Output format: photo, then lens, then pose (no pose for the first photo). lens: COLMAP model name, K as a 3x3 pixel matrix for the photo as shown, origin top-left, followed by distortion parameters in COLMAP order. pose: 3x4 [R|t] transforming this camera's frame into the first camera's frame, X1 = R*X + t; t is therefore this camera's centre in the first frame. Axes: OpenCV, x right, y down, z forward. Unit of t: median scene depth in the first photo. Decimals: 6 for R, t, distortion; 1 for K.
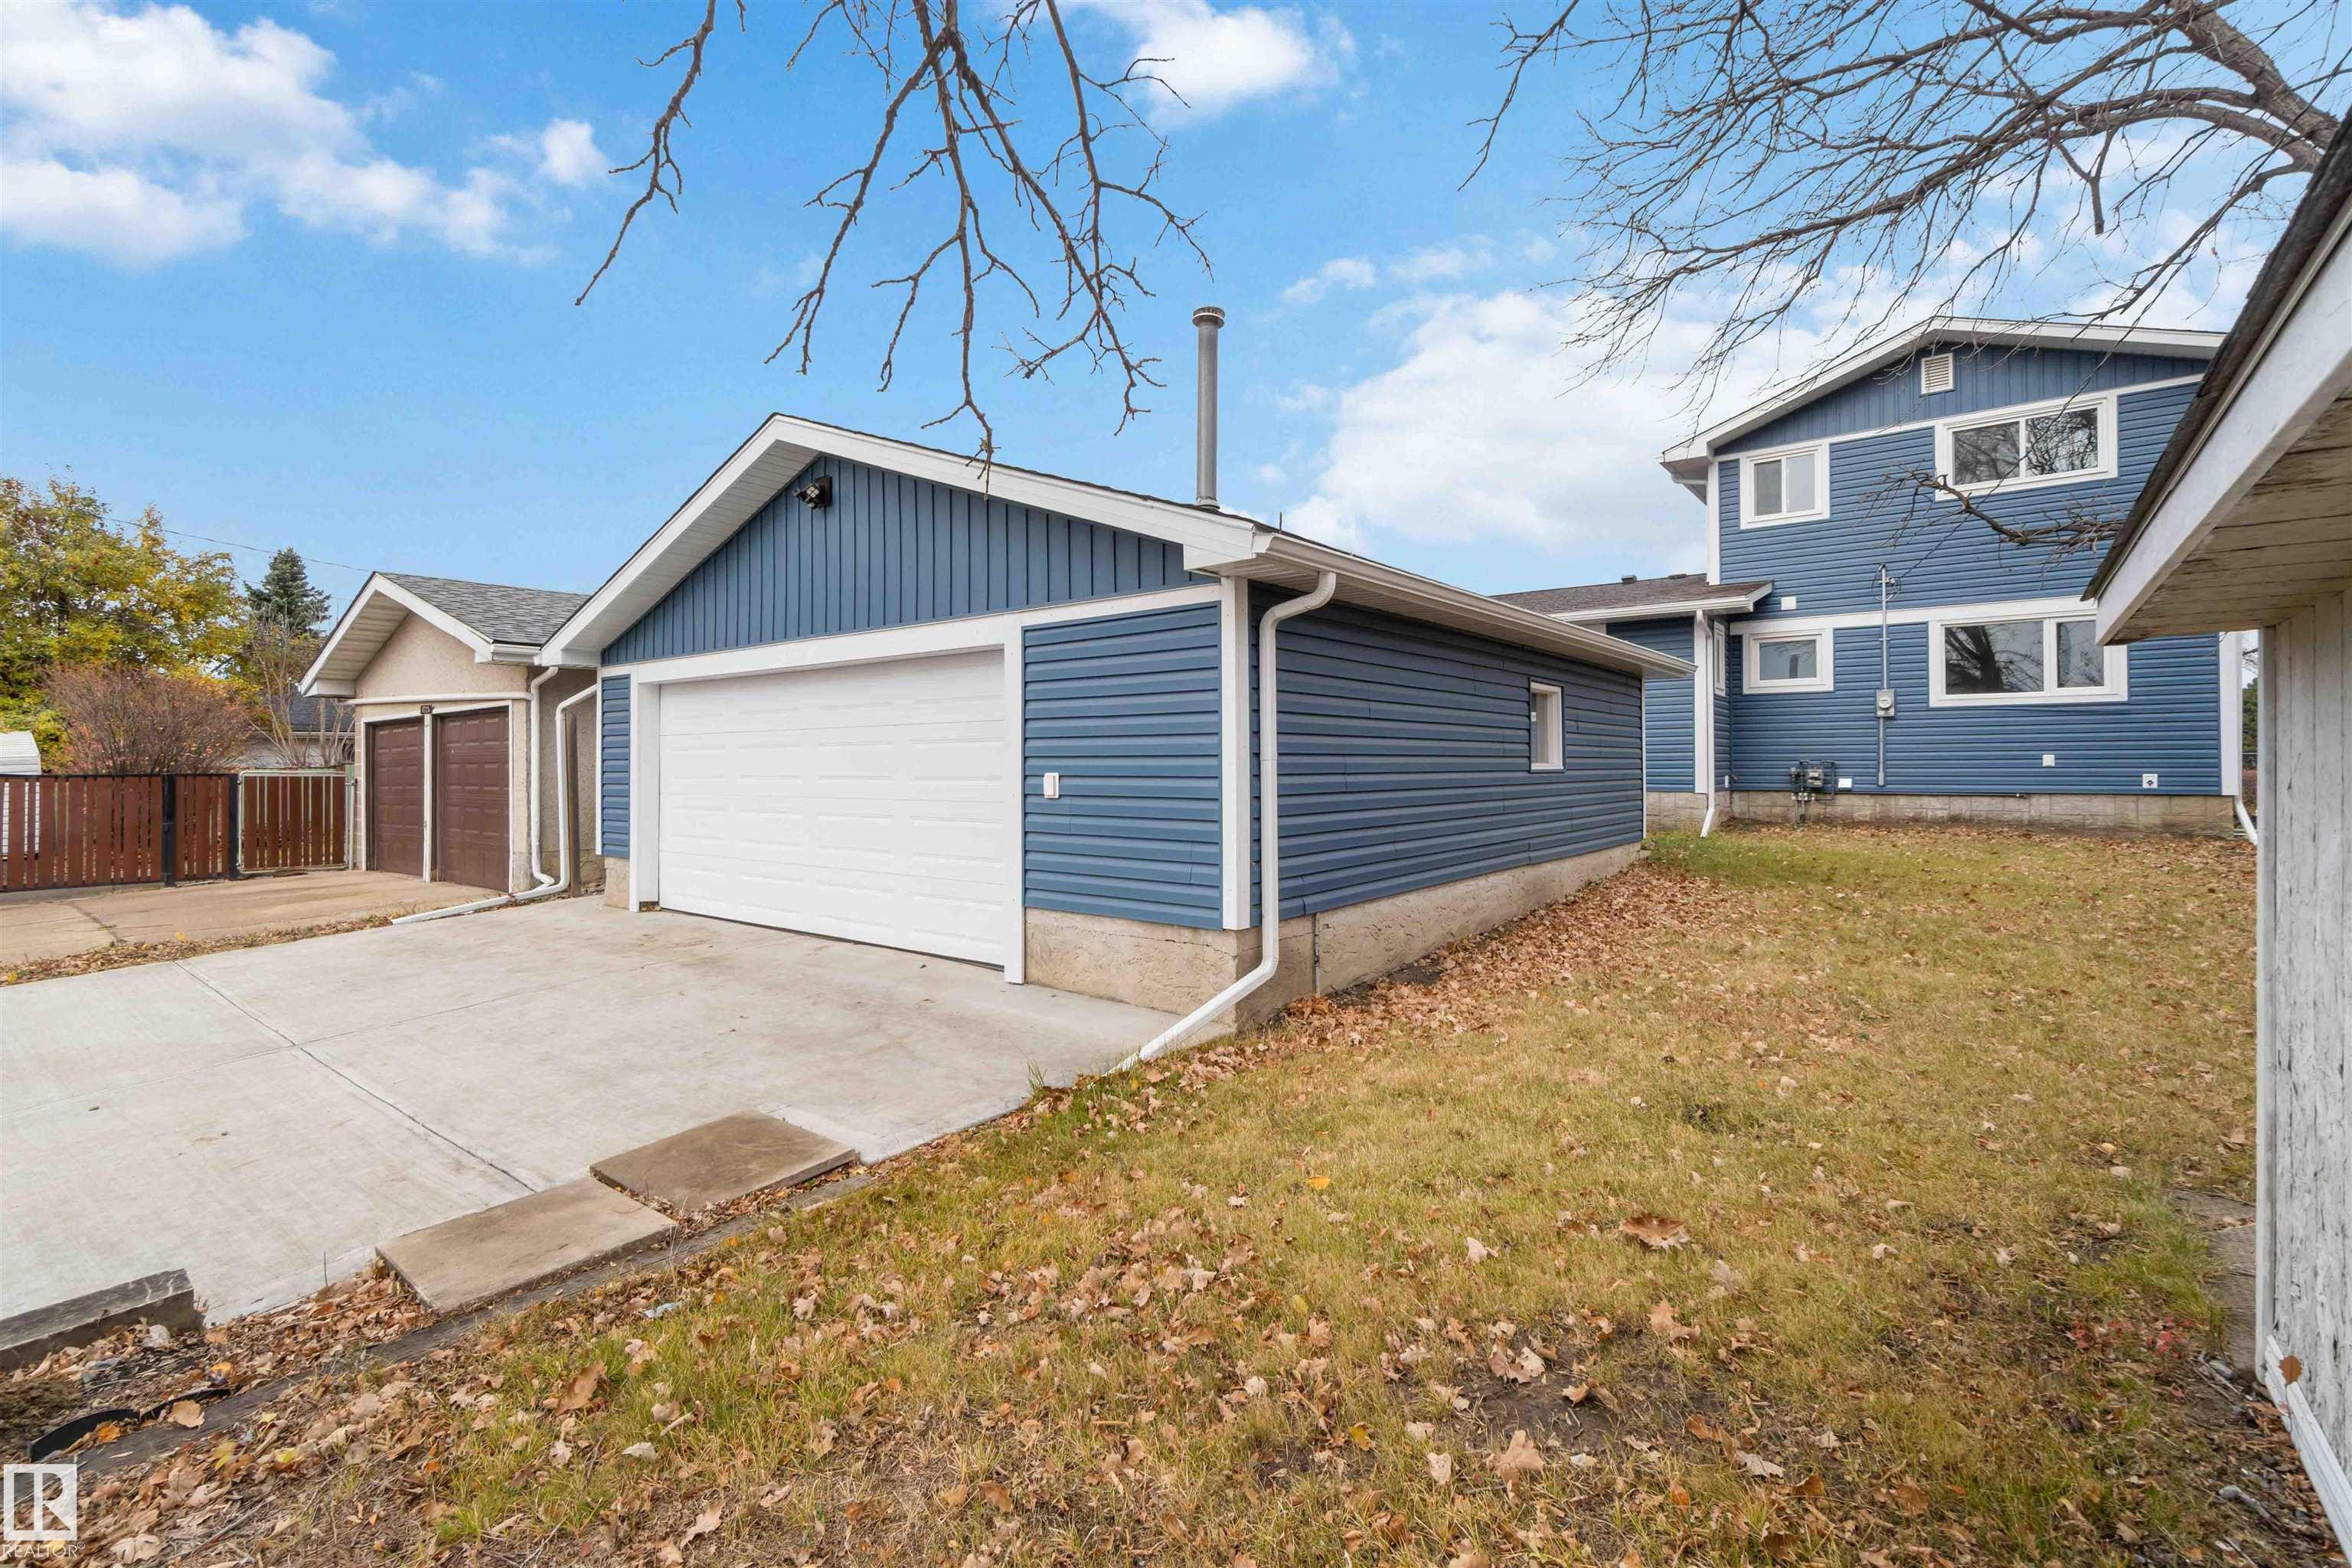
lens RADIAL K [[1038.8, 0, 1172.4], [0, 1038.8, 835.2], [0, 0, 1]] dist [0.001149, 0.000294]
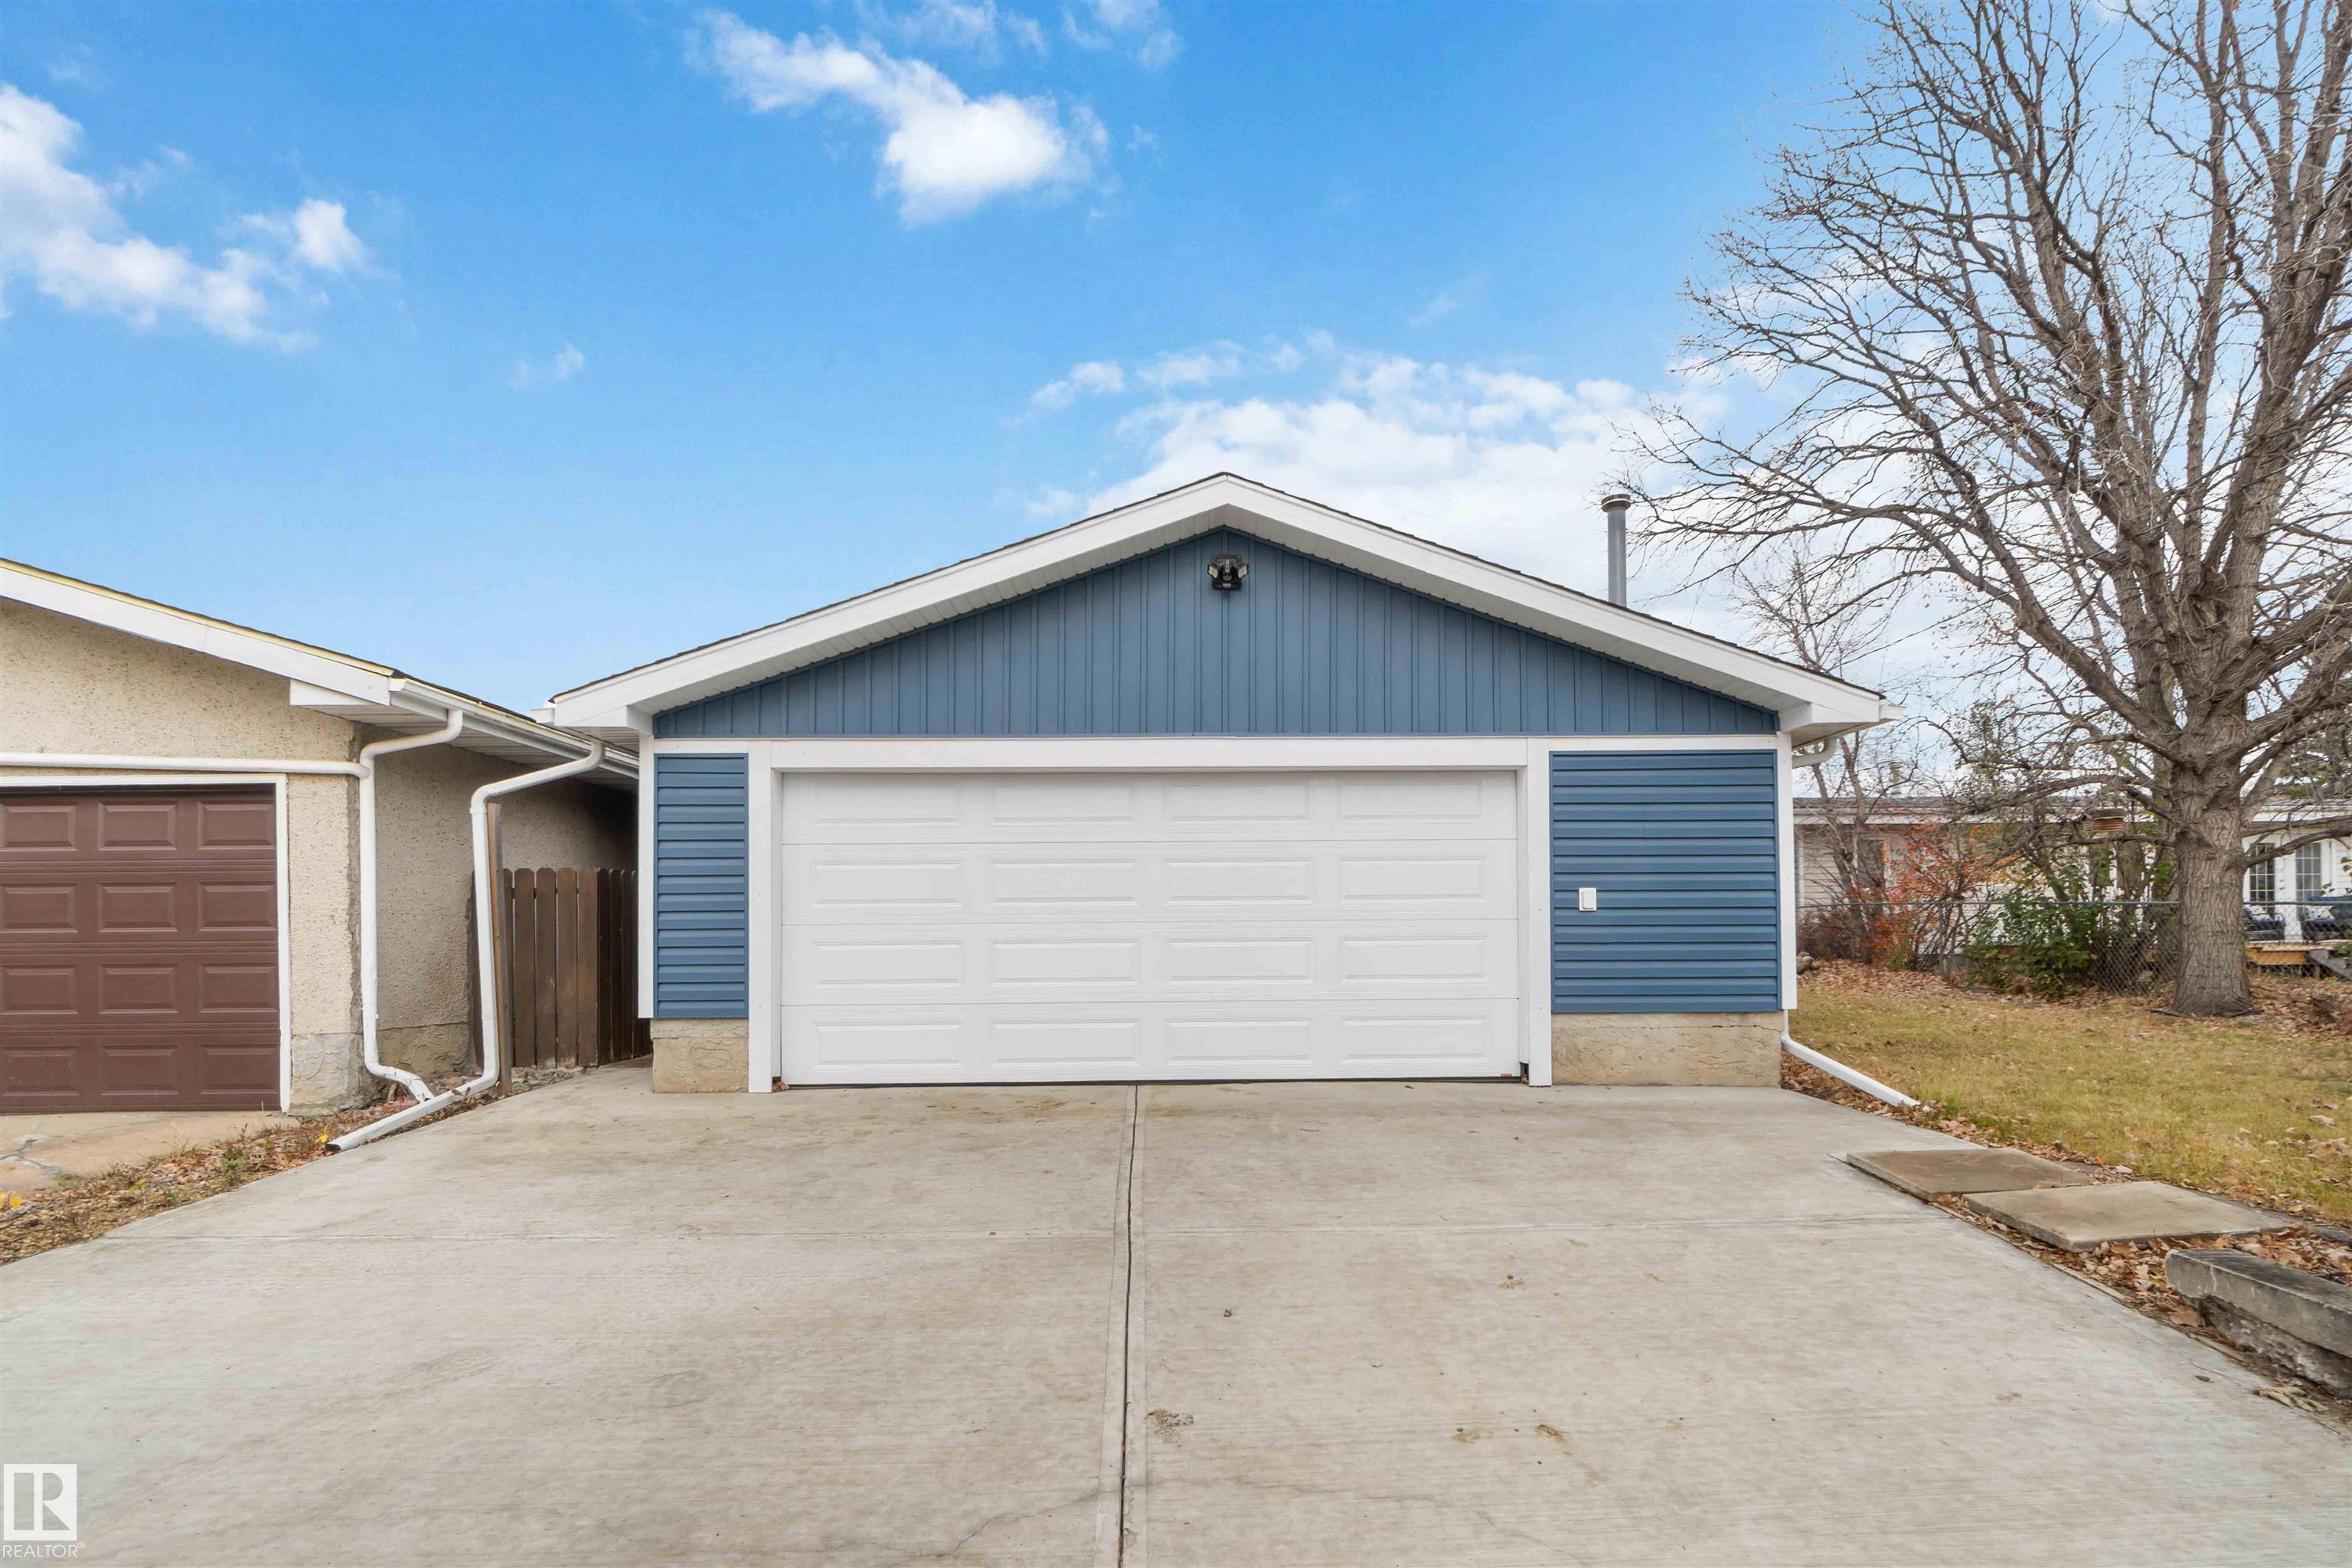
lens RADIAL K [[1038.8, 0, 1172.4], [0, 1038.8, 835.2], [0, 0, 1]] dist [0.001149, 0.000294]
pose [[0.772794, -0.003806, 0.634645, -1.417233], [0.046422, 0.997642, -0.050545, -0.097259], [-0.632956, 0.068522, 0.771149, 0.529932]]
